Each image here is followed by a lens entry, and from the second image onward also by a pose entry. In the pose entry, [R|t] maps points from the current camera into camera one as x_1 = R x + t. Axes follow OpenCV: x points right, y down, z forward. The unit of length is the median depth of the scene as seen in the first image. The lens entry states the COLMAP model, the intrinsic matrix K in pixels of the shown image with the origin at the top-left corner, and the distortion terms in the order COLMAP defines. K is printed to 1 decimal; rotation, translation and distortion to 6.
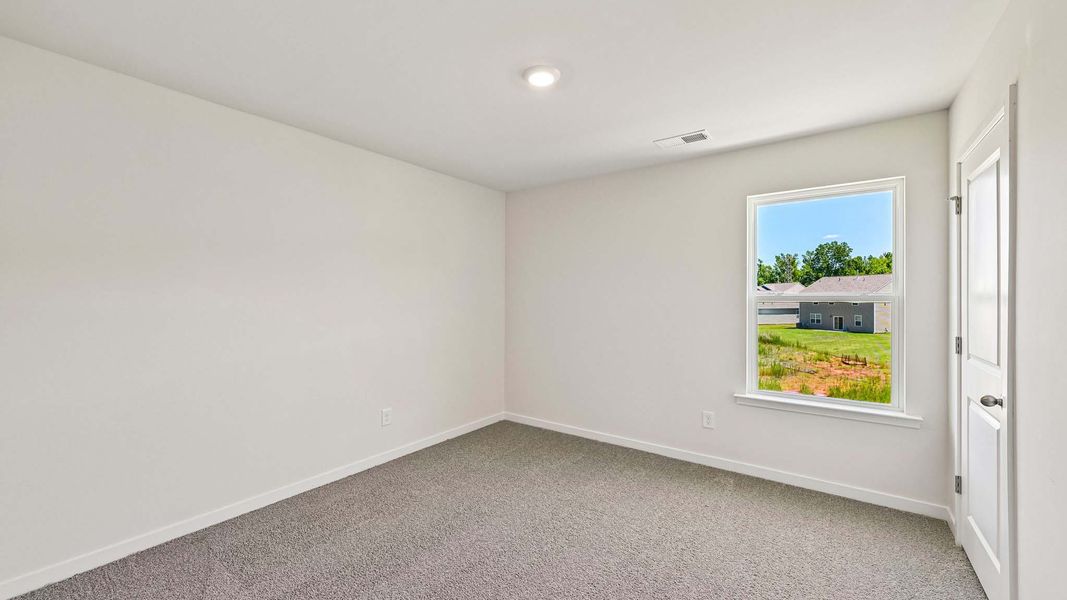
lens RADIAL K [[413.7, 0, 539.6], [0, 413.7, 298.1], [0, 0, 1]] dist [0.002493, 0.000298]
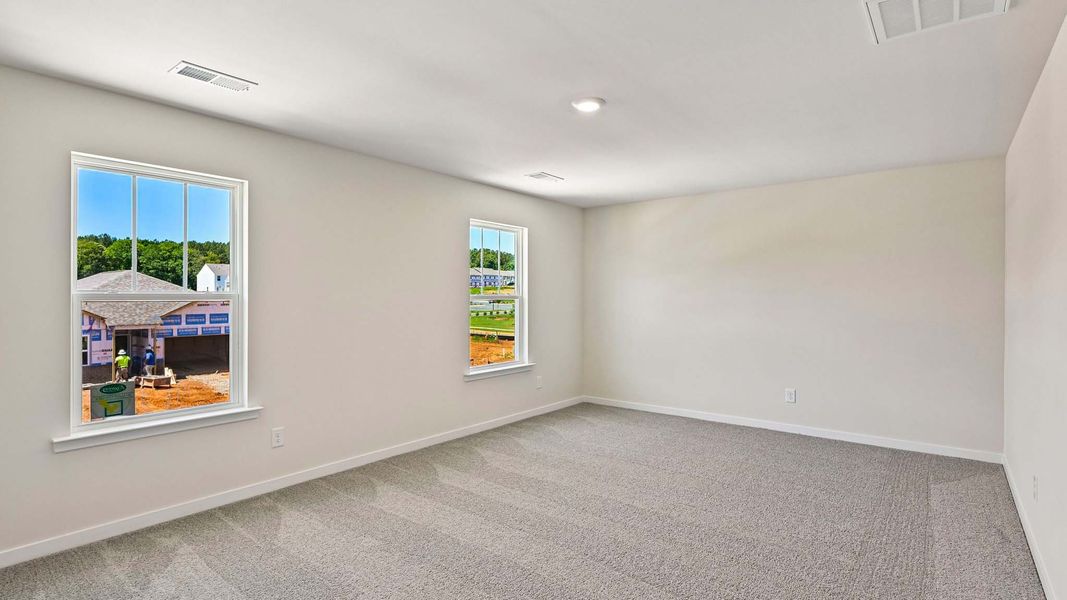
lens RADIAL K [[493.2, 0, 508.5], [0, 493.2, 304.8], [0, 0, 1]] dist [-0.006459, 0.000365]
pose [[0.096546, -0.013300, 0.995240, -0.264708], [-0.001584, 0.999907, 0.013516, 0.001004], [-0.995327, -0.002881, 0.096516, 0.195383]]
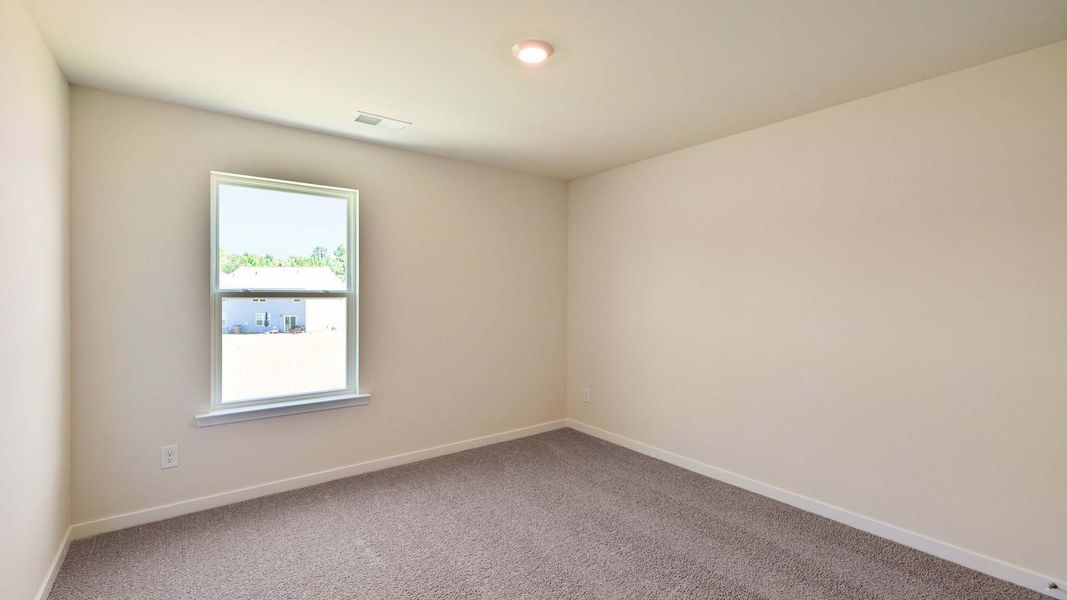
lens RADIAL K [[449.3, 0, 543.0], [0, 449.3, 291.4], [0, 0, 1]] dist [-0.004484, -0.000298]
pose [[0.294328, 0.006586, 0.955682, -0.225840], [-0.001571, 0.999978, -0.006407, -0.000237], [-0.955703, 0.000385, 0.294332, 0.163361]]
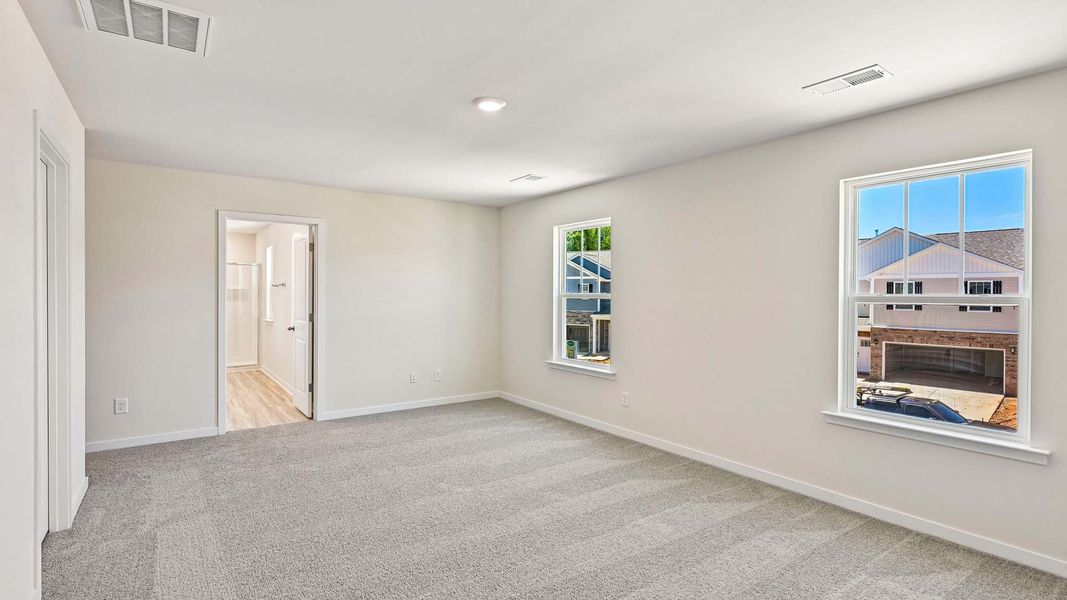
lens RADIAL K [[493.2, 0, 538.2], [0, 493.2, 301.2], [0, 0, 1]] dist [-0.006459, 0.000365]
pose [[0.952726, 0.013335, -0.303537, 0.237892], [-0.010757, 0.999890, 0.010163, 0.000664], [0.303639, -0.006417, 0.952765, -0.168071]]
